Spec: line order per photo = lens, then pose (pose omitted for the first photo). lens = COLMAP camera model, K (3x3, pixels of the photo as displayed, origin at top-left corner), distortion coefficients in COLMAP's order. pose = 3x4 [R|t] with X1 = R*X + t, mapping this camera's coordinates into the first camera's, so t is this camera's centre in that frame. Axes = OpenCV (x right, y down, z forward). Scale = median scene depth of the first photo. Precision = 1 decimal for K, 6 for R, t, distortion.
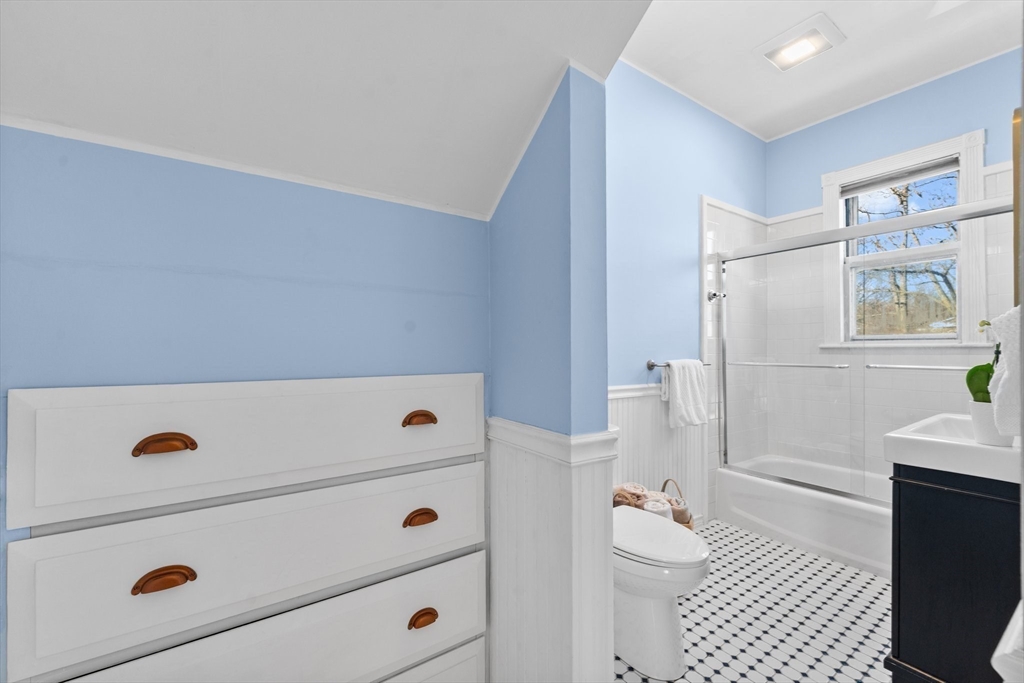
lens RADIAL K [[420.5, 0, 510.7], [0, 420.5, 346.4], [0, 0, 1]] dist [0.003254, 0.000152]
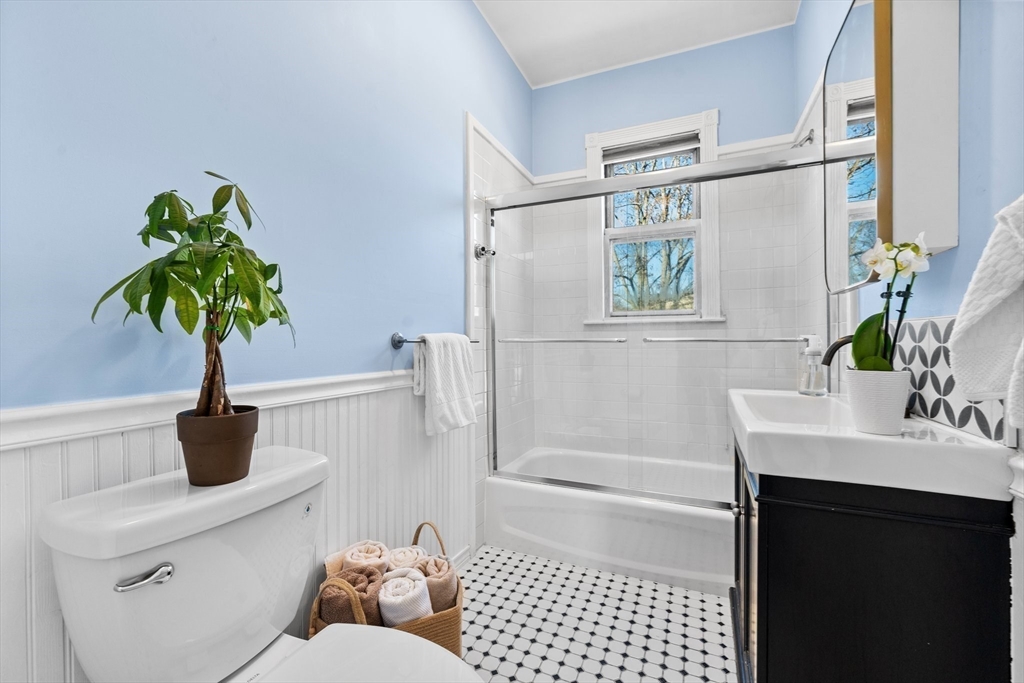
lens RADIAL K [[420.5, 0, 510.7], [0, 420.5, 346.4], [0, 0, 1]] dist [0.003254, 0.000152]
pose [[0.851183, -0.009189, 0.524789, 0.144541], [-0.000967, 0.999818, 0.019075, 0.040133], [-0.524869, -0.016744, 0.851018, 0.367186]]
